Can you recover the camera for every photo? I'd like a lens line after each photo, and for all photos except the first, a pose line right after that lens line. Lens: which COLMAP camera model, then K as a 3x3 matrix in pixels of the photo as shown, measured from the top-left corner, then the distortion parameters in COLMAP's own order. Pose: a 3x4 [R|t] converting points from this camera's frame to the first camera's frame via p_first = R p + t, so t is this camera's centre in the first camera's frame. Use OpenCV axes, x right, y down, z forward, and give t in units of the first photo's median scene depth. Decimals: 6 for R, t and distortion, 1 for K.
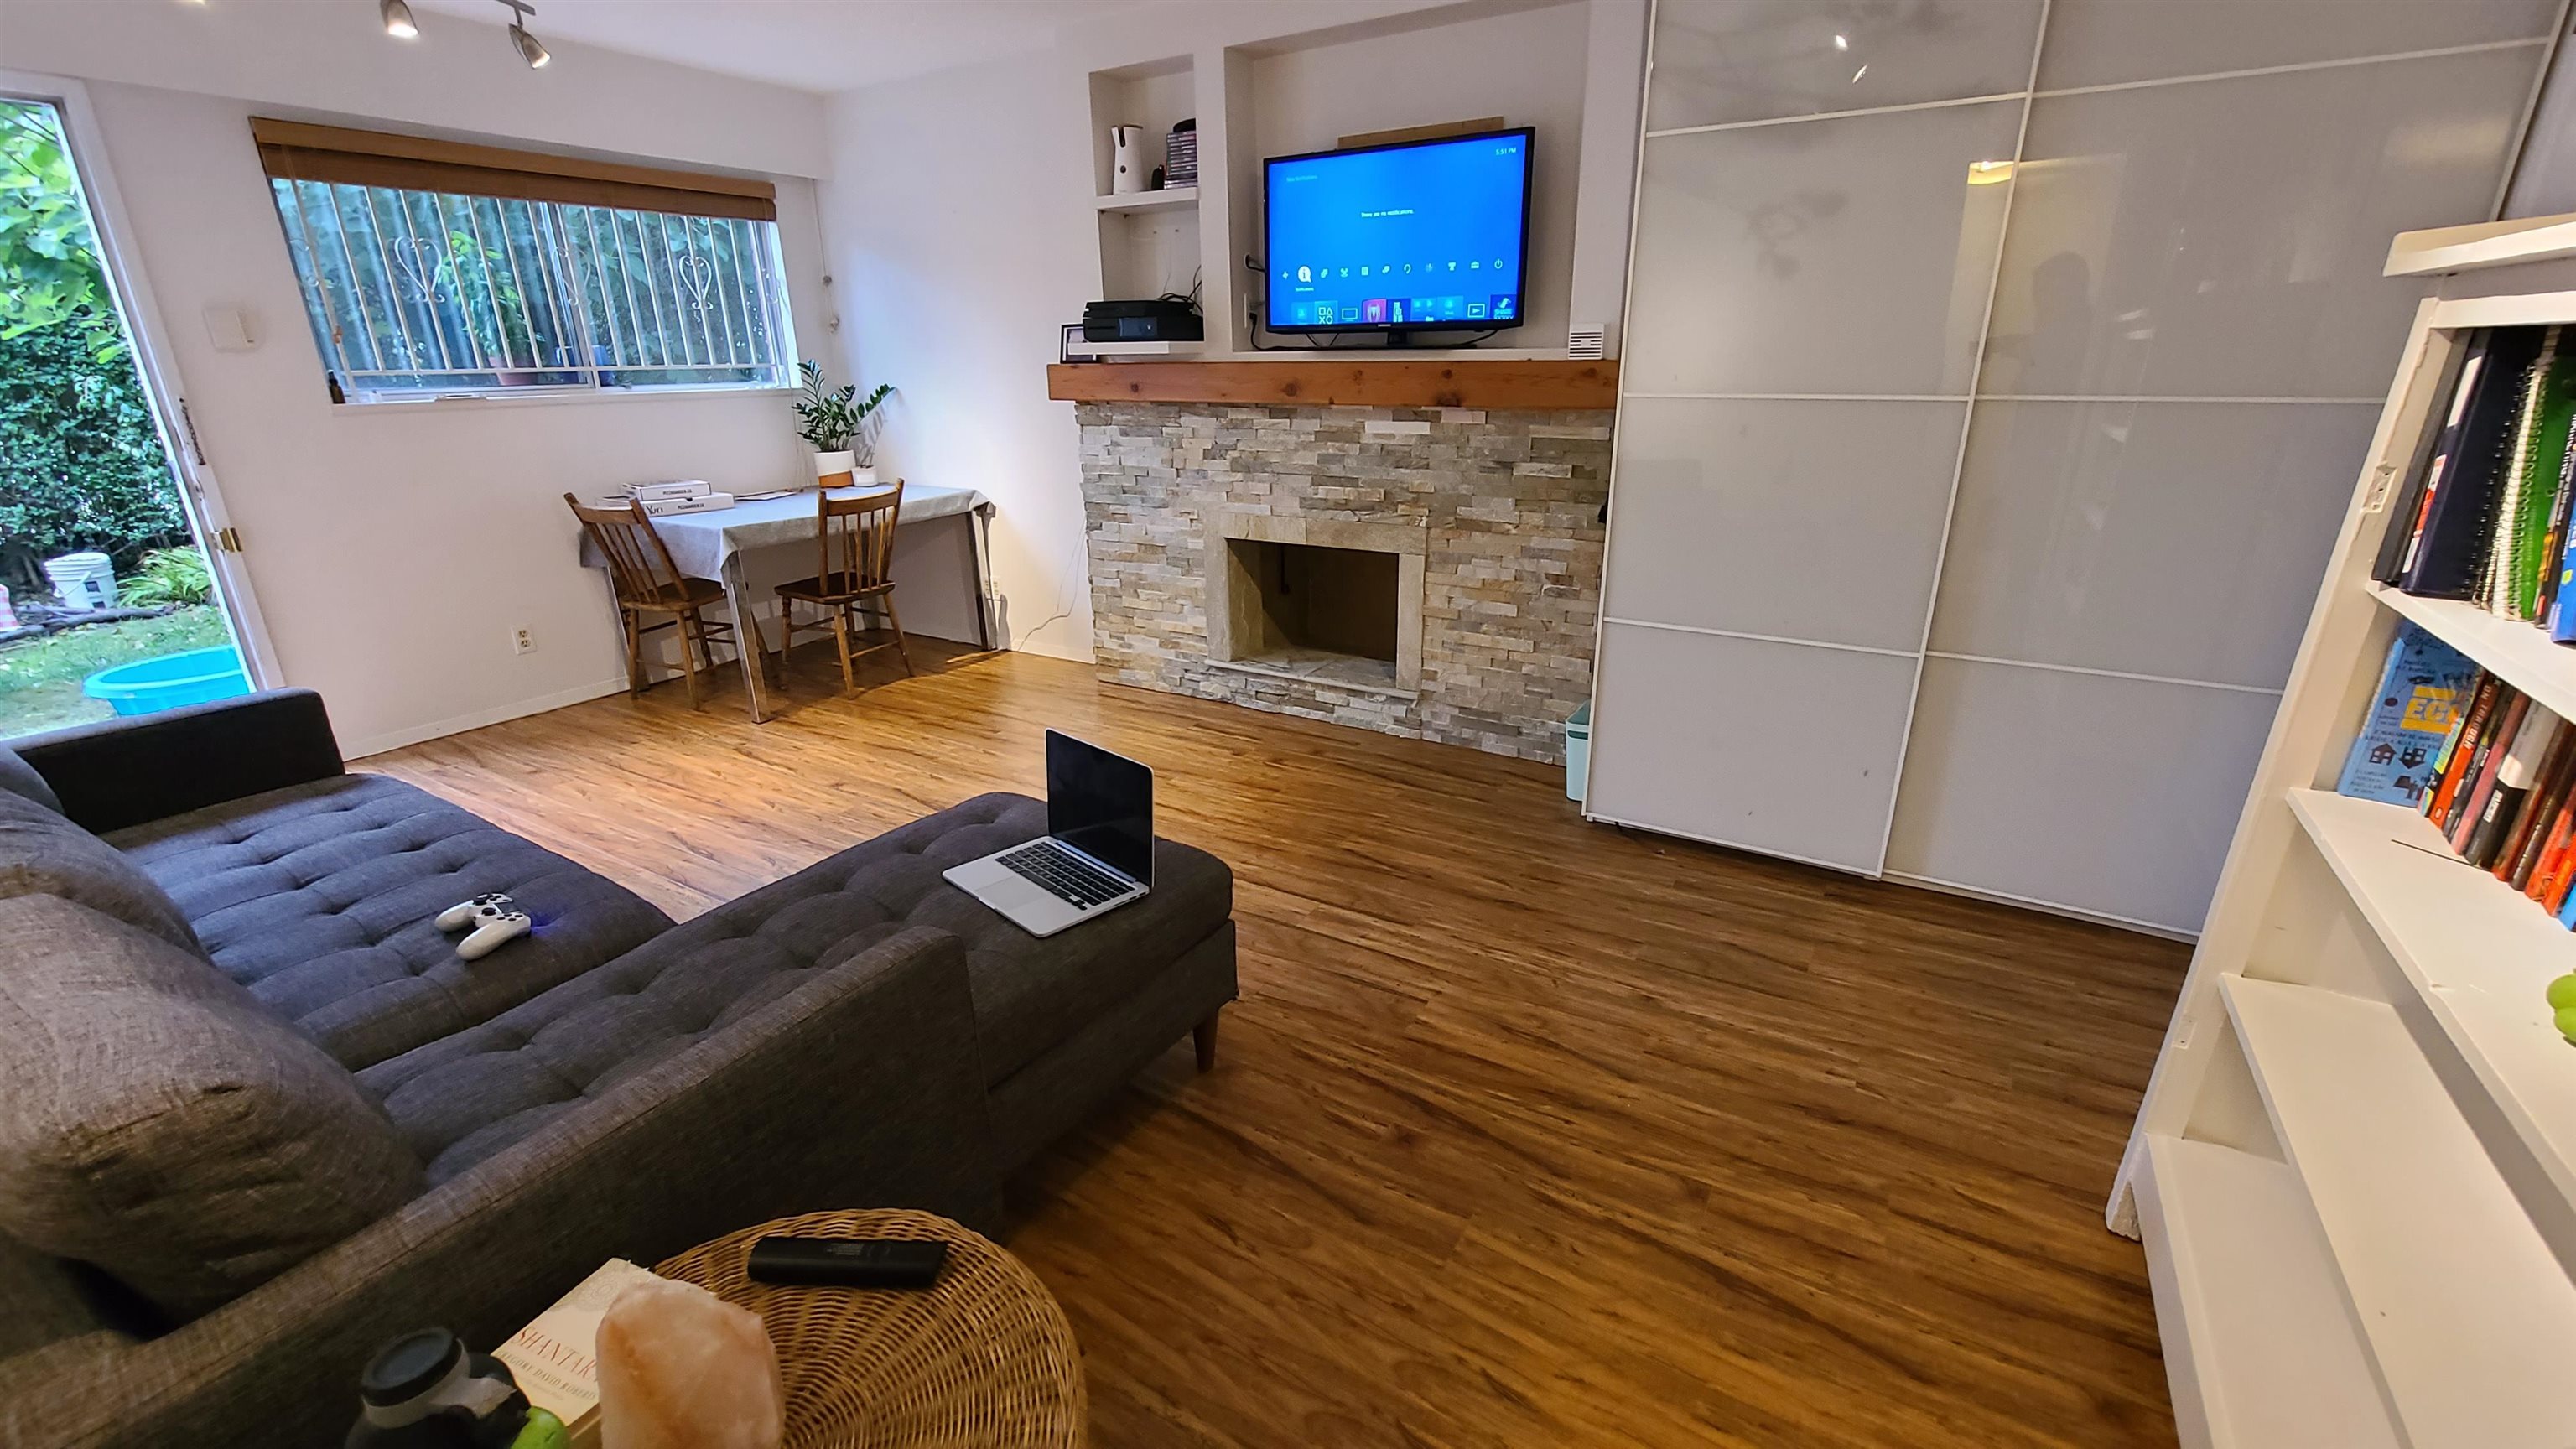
lens RADIAL K [[1046.1, 0, 1289.9], [0, 1046.1, 723.0], [0, 0, 1]] dist [-0.001532, 0.000251]
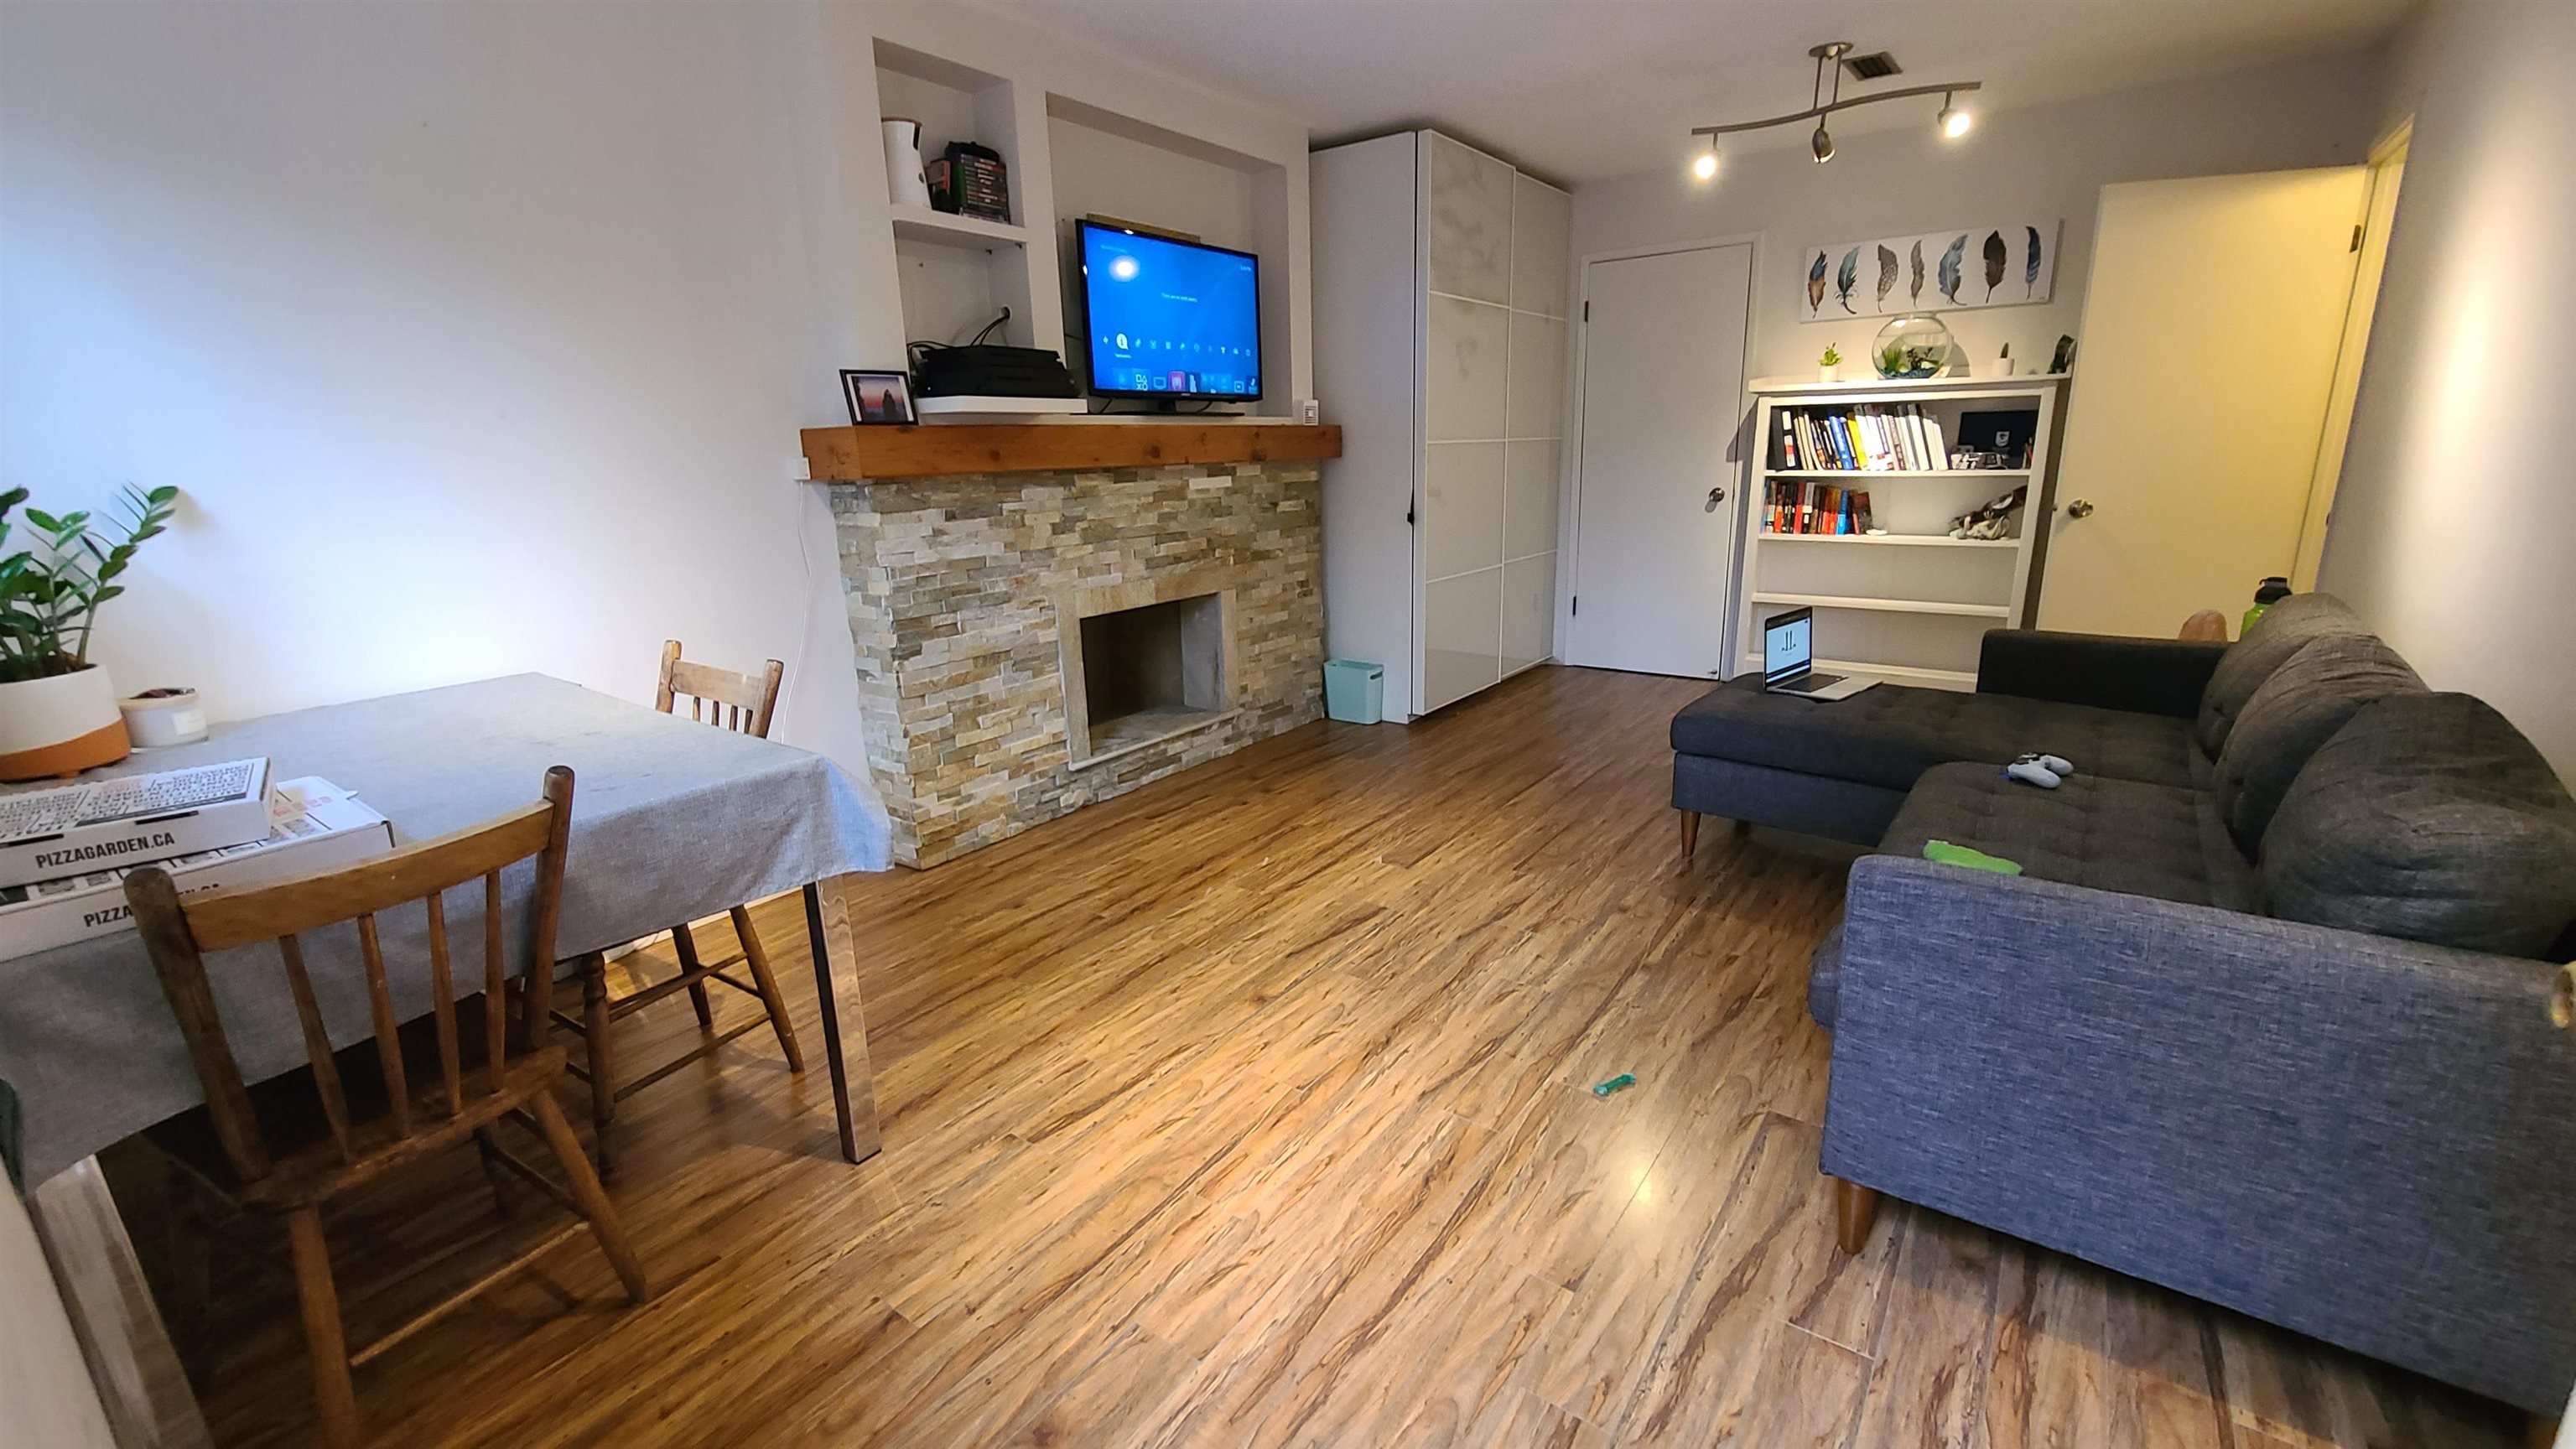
lens RADIAL K [[1046.1, 0, 1291.8], [0, 1046.1, 725.5], [0, 0, 1]] dist [-0.001532, 0.000251]
pose [[0.090360, -0.250000, 0.964020, -0.961954], [0.352776, 0.913251, 0.203767, -0.219602], [-0.931334, 0.321671, 0.170716, 0.733594]]
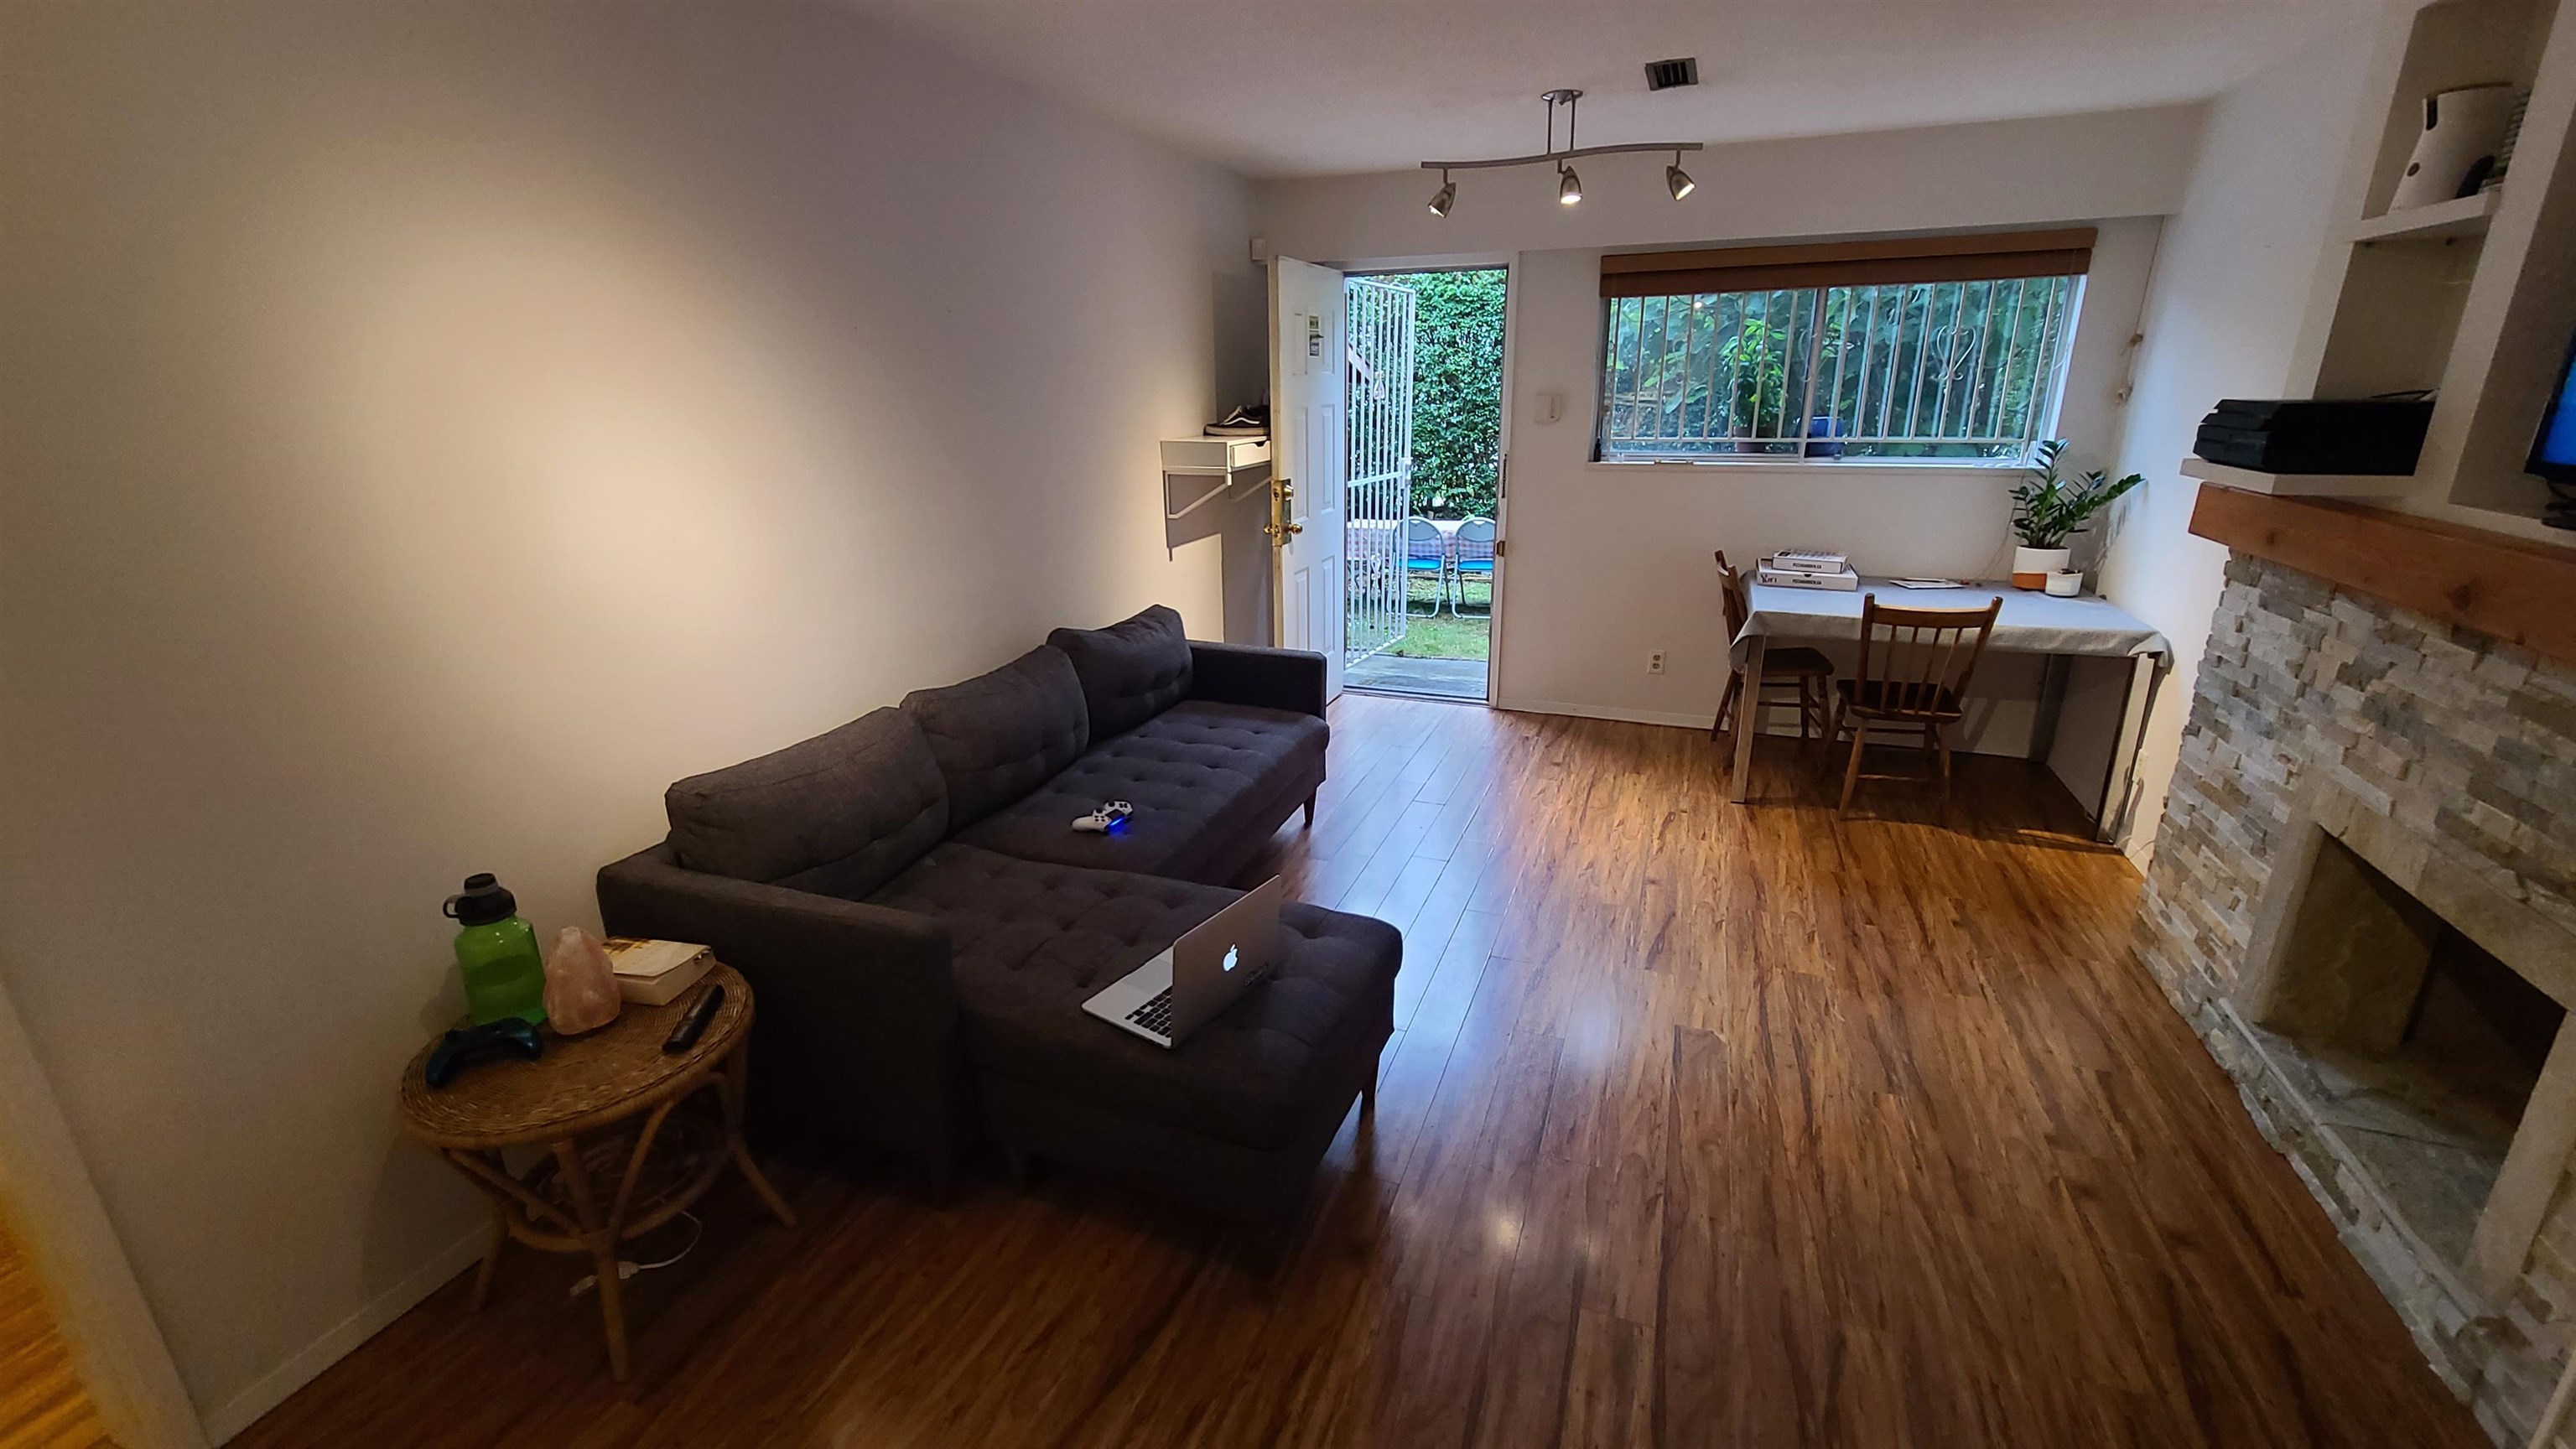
lens RADIAL K [[1046.1, 0, 1298.8], [0, 1046.1, 723.7], [0, 0, 1]] dist [-0.001532, 0.000251]
pose [[0.185035, 0.315322, -0.930770, 0.347549], [-0.314787, 0.916239, 0.247821, -0.199128], [0.930952, 0.247139, 0.268796, 0.350346]]
